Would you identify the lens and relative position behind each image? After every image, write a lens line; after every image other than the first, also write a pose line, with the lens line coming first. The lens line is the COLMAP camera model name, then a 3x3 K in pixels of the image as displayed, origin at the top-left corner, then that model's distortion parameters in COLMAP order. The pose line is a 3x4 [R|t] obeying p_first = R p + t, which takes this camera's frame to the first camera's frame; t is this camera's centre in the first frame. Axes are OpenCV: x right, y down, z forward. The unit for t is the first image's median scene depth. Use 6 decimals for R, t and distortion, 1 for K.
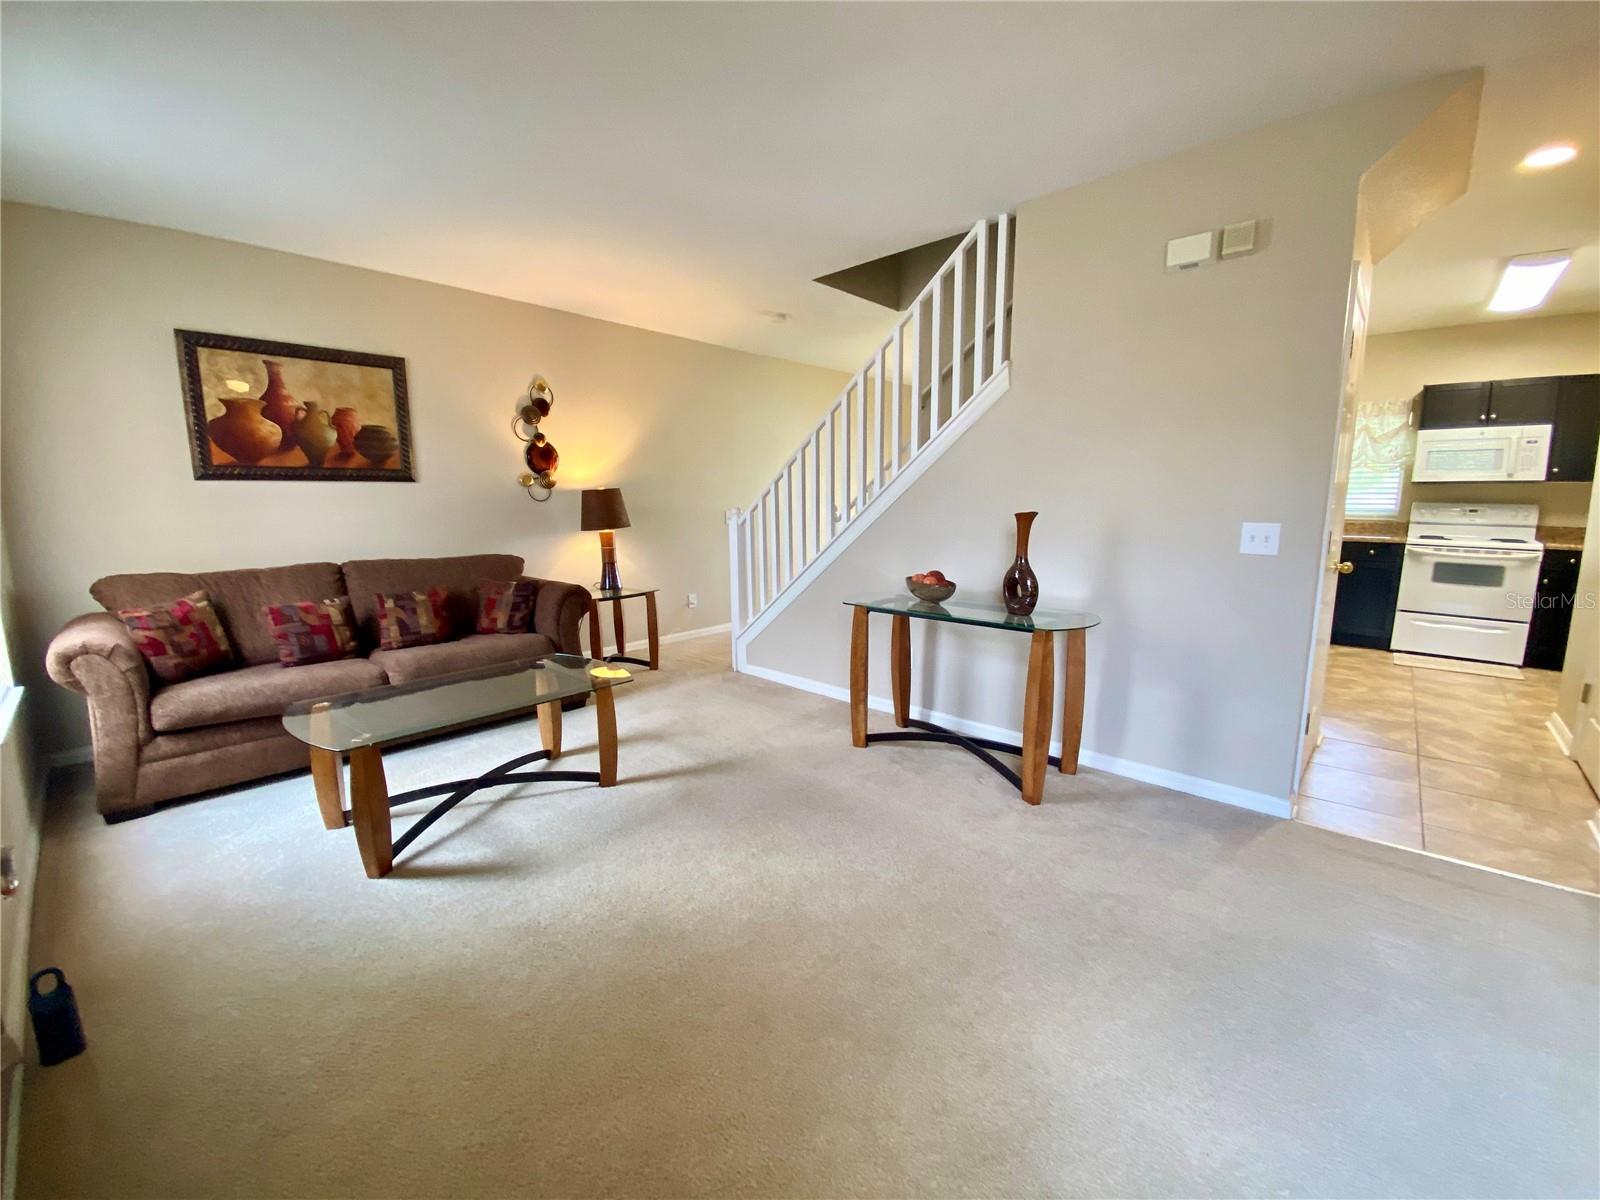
lens RADIAL K [[637.5, 0, 790.8], [0, 637.5, 603.0], [0, 0, 1]] dist [0.002502, -0.014723]
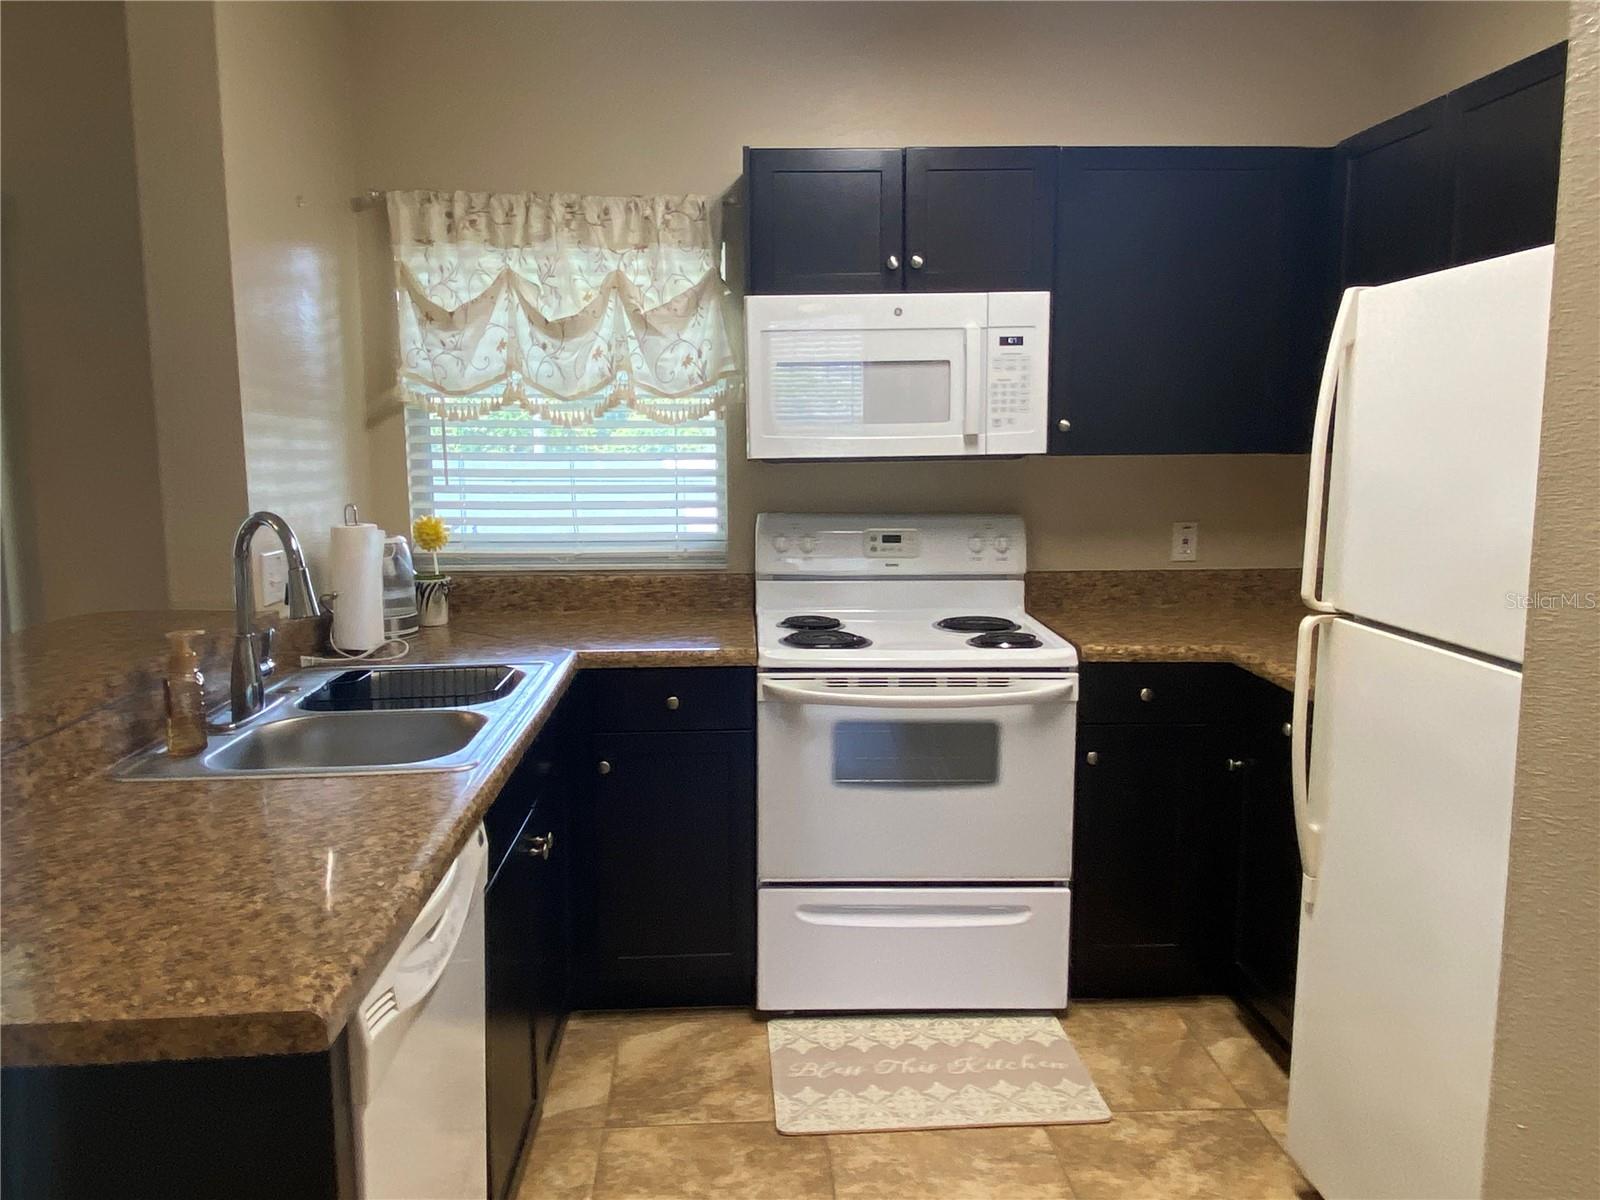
lens RADIAL K [[1185.5, 0, 793.3], [0, 1185.5, 591.3], [0, 0, 1]] dist [0.120032, -0.173810]
pose [[0.686347, -0.097500, 0.720709, 0.596230], [0.118517, 0.992721, 0.021432, -0.144057], [-0.717553, 0.070706, 0.692906, 0.605894]]
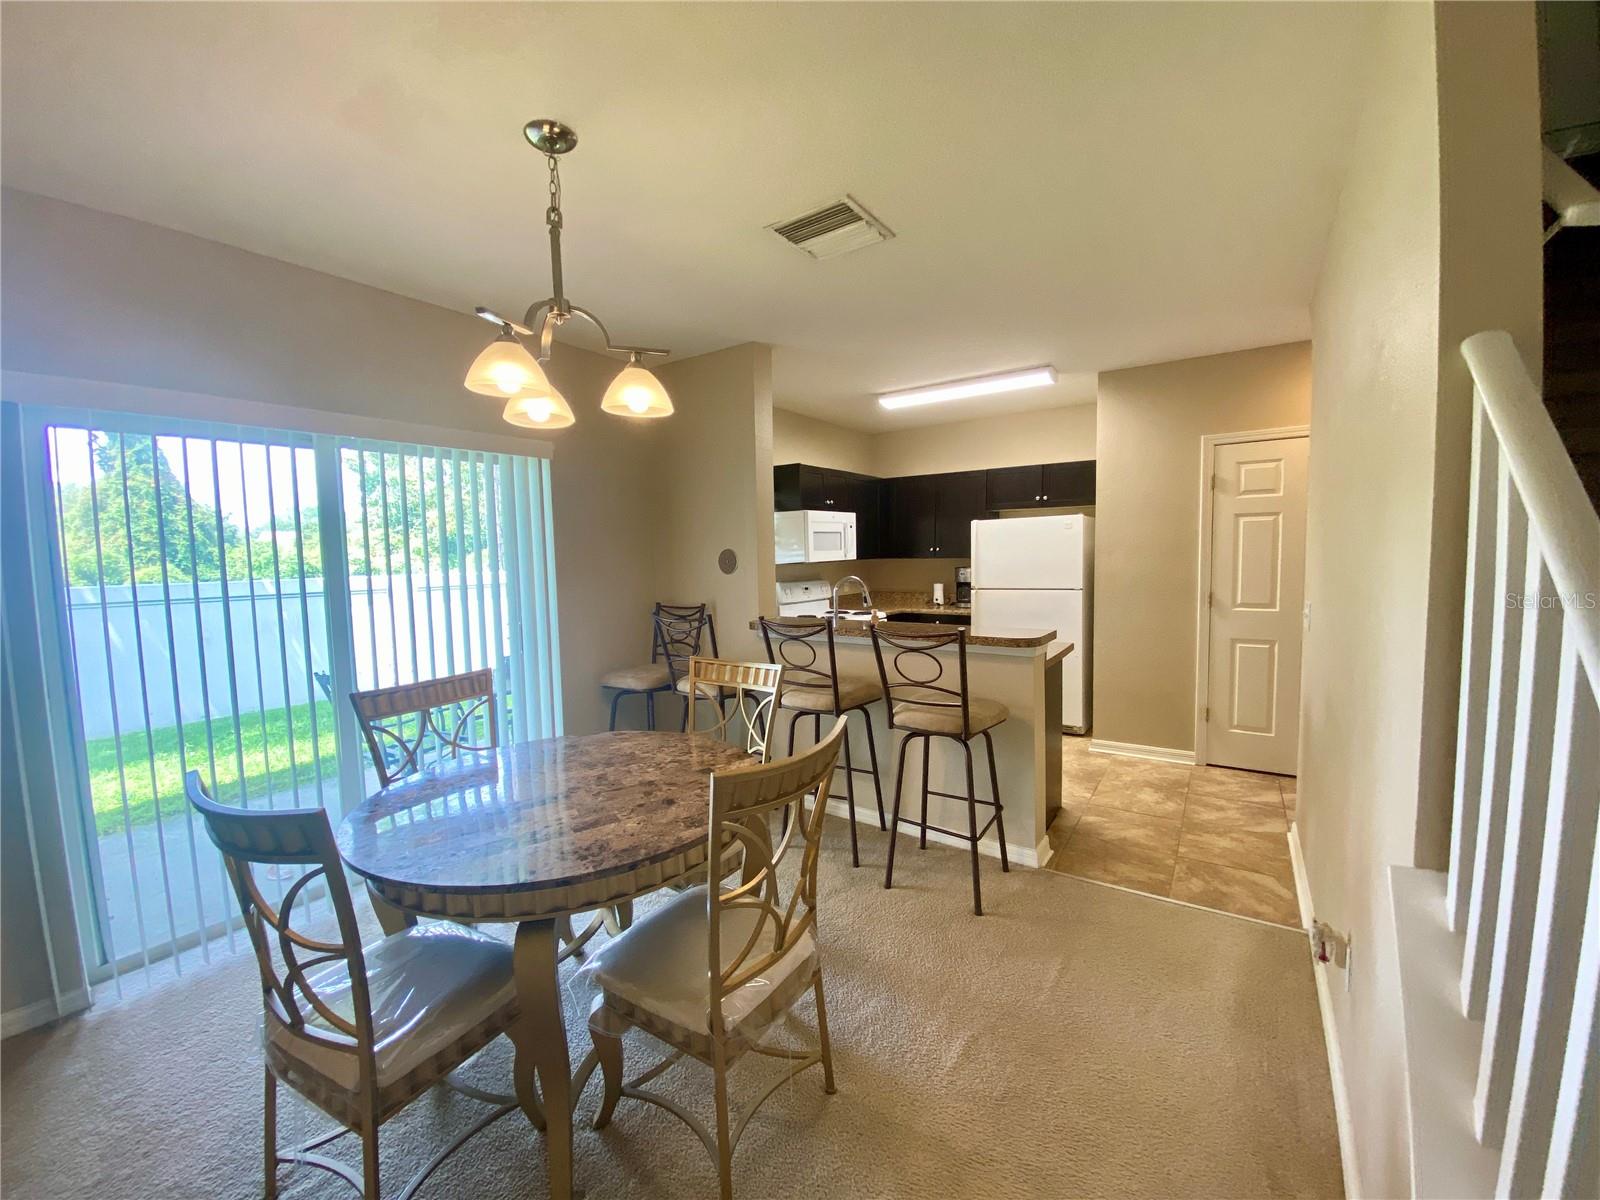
lens RADIAL K [[637.5, 0, 790.8], [0, 637.5, 603.0], [0, 0, 1]] dist [0.002502, -0.014723]
pose [[-0.165734, -0.069133, 0.983744, 0.038388], [0.180463, 0.978569, 0.099172, -0.244278], [-0.969518, 0.193966, -0.149706, 1.236266]]
